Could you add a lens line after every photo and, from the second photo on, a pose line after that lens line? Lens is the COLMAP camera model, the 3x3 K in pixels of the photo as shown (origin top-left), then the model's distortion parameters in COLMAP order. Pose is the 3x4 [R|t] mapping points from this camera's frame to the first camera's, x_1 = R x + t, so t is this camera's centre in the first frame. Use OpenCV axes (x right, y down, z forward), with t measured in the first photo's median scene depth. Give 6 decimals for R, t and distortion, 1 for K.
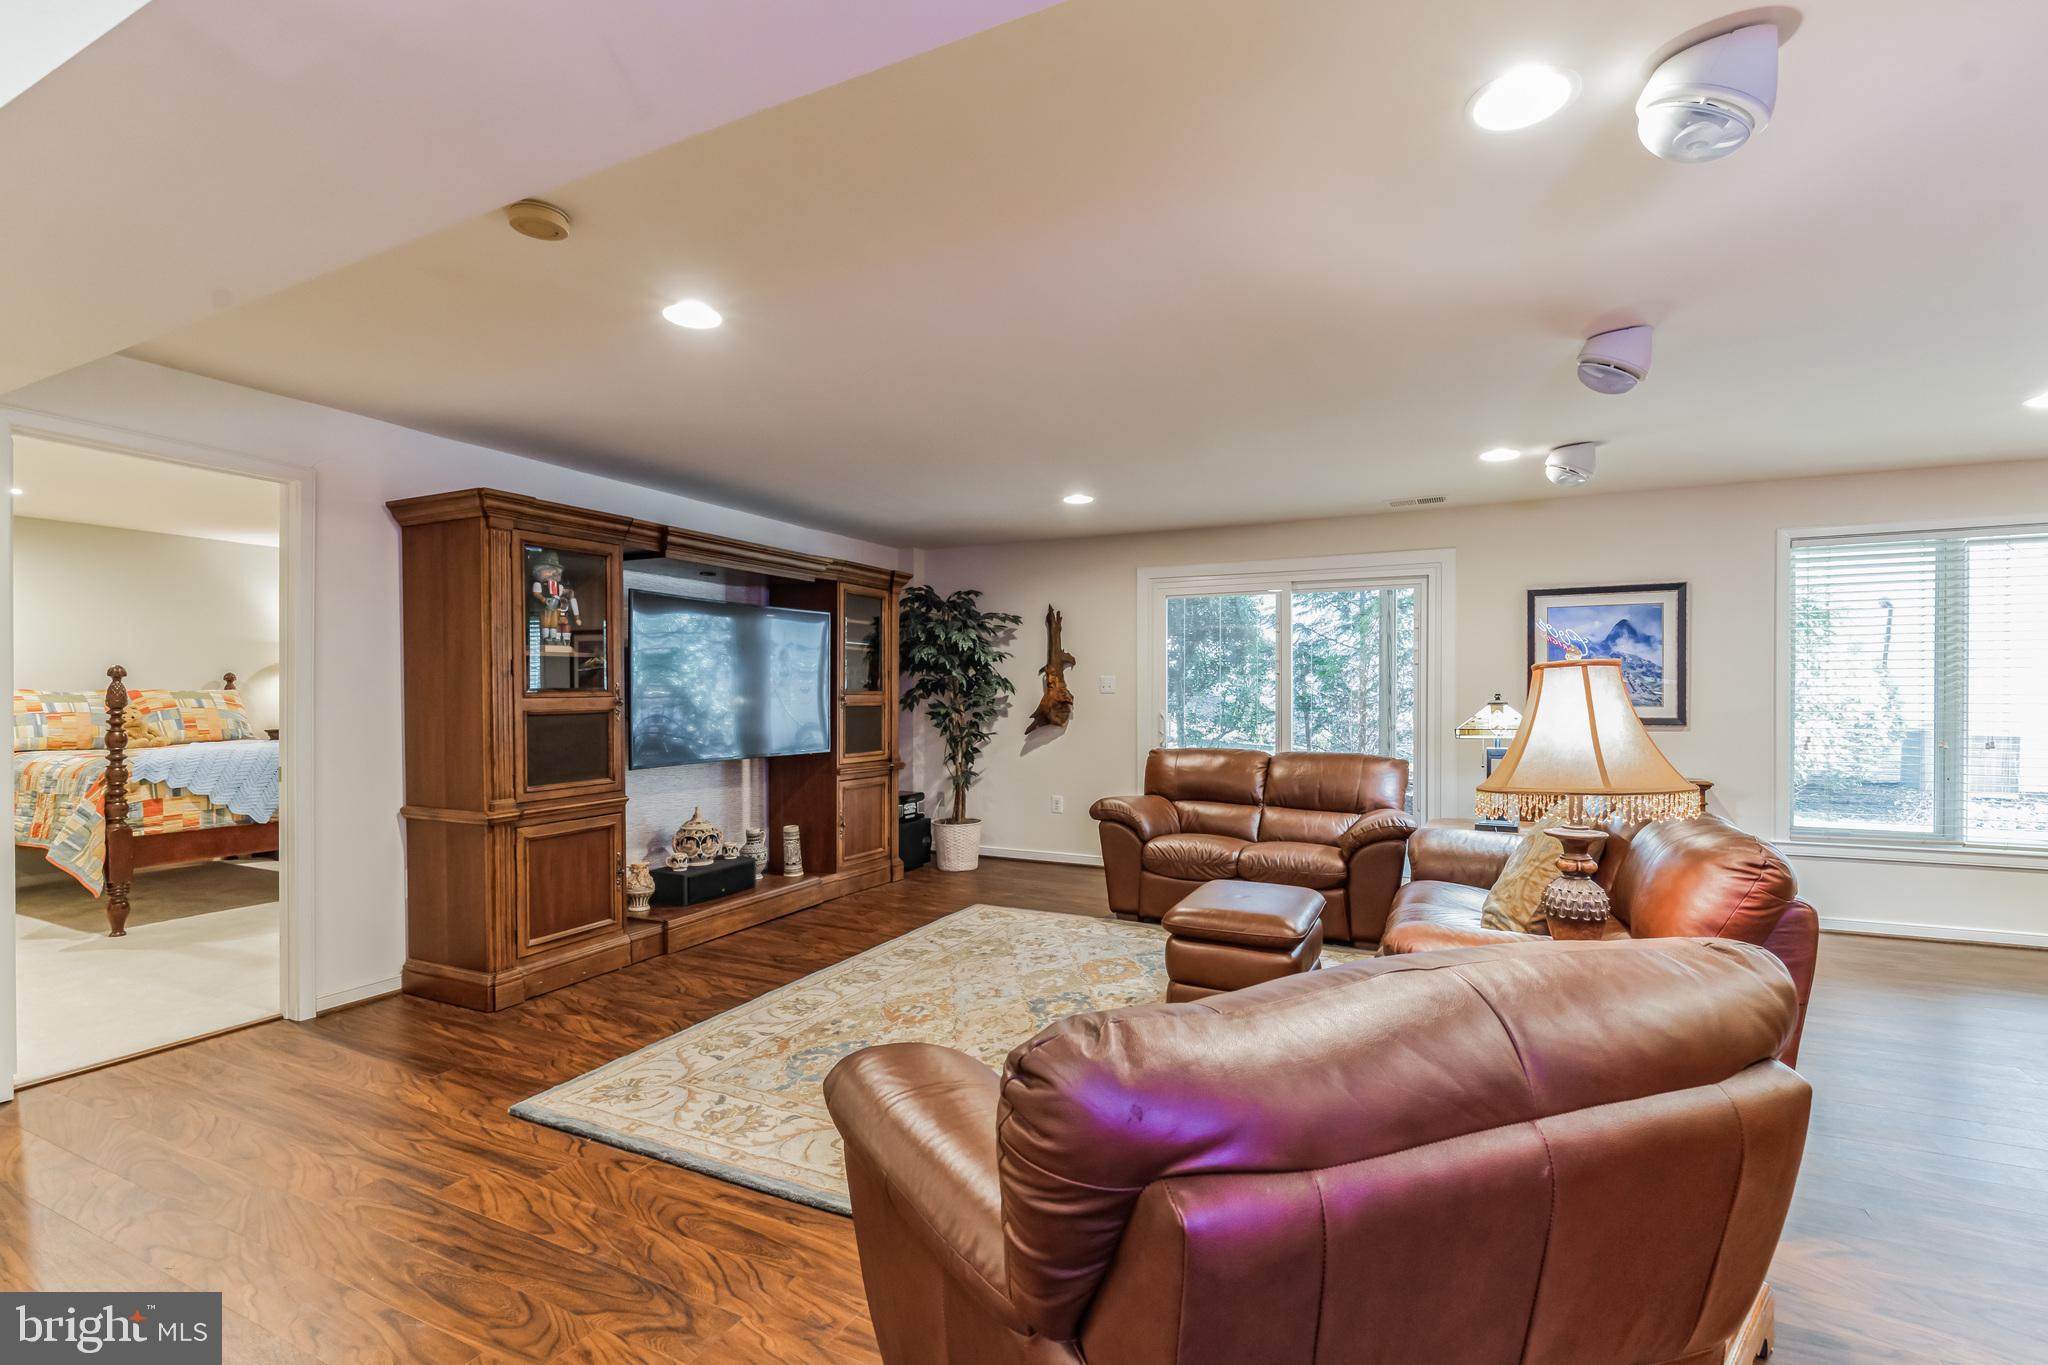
lens RADIAL K [[928.8, 0, 1021.9], [0, 928.8, 695.1], [0, 0, 1]] dist [0.002300, 0.000725]
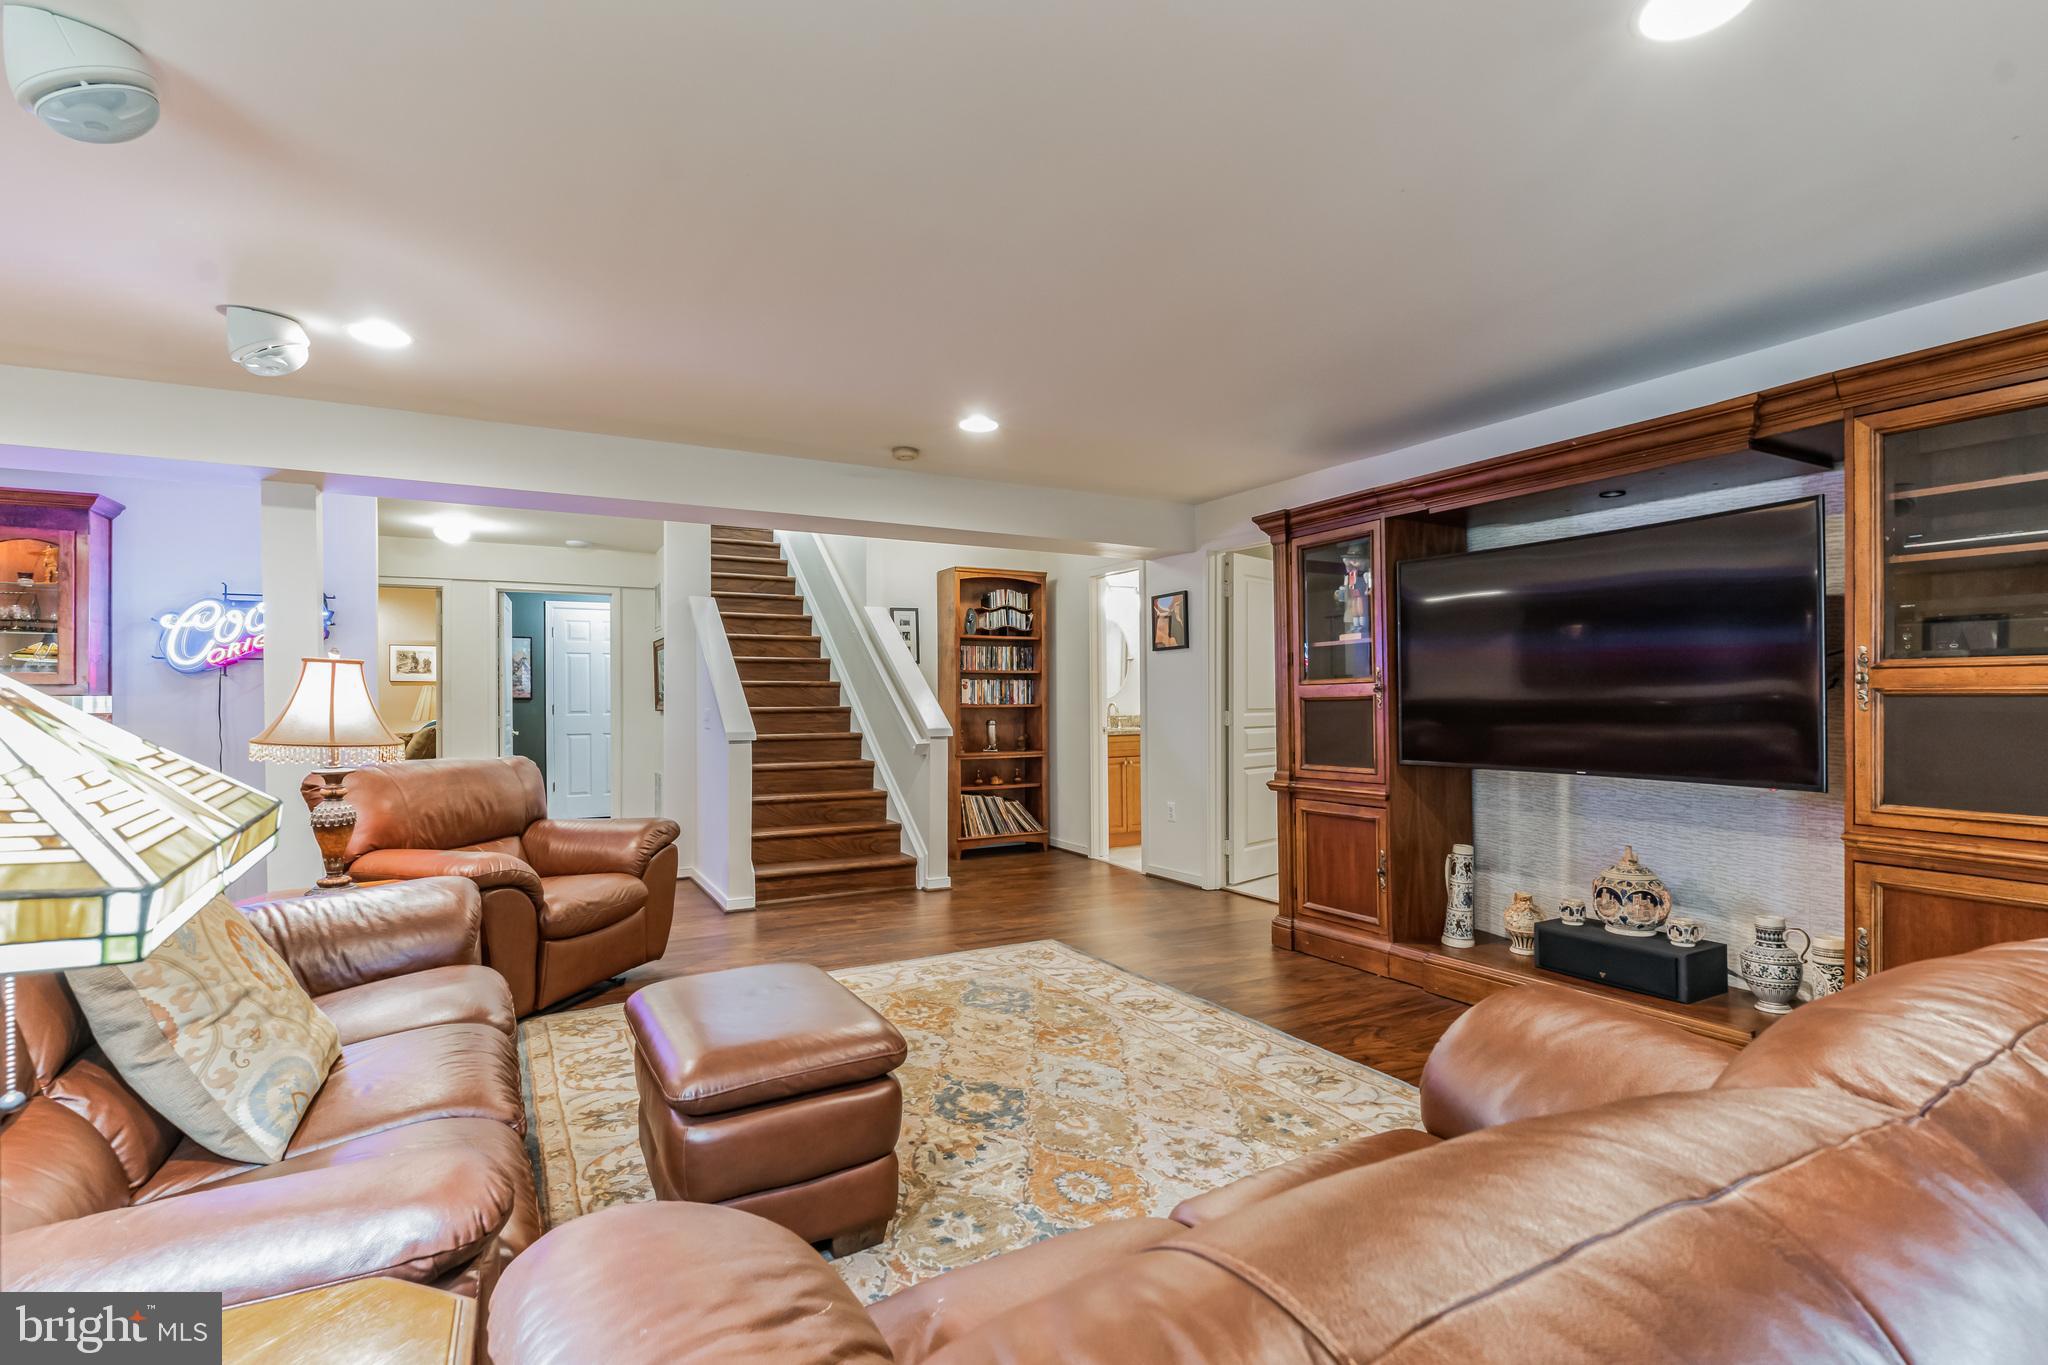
lens RADIAL K [[928.8, 0, 1019.4], [0, 928.8, 689.7], [0, 0, 1]] dist [0.002300, 0.000725]
pose [[-0.562317, -0.004279, -0.826911, 0.589385], [0.005315, 0.999947, -0.008789, 0.016772], [0.826905, -0.009337, -0.562264, 1.343962]]
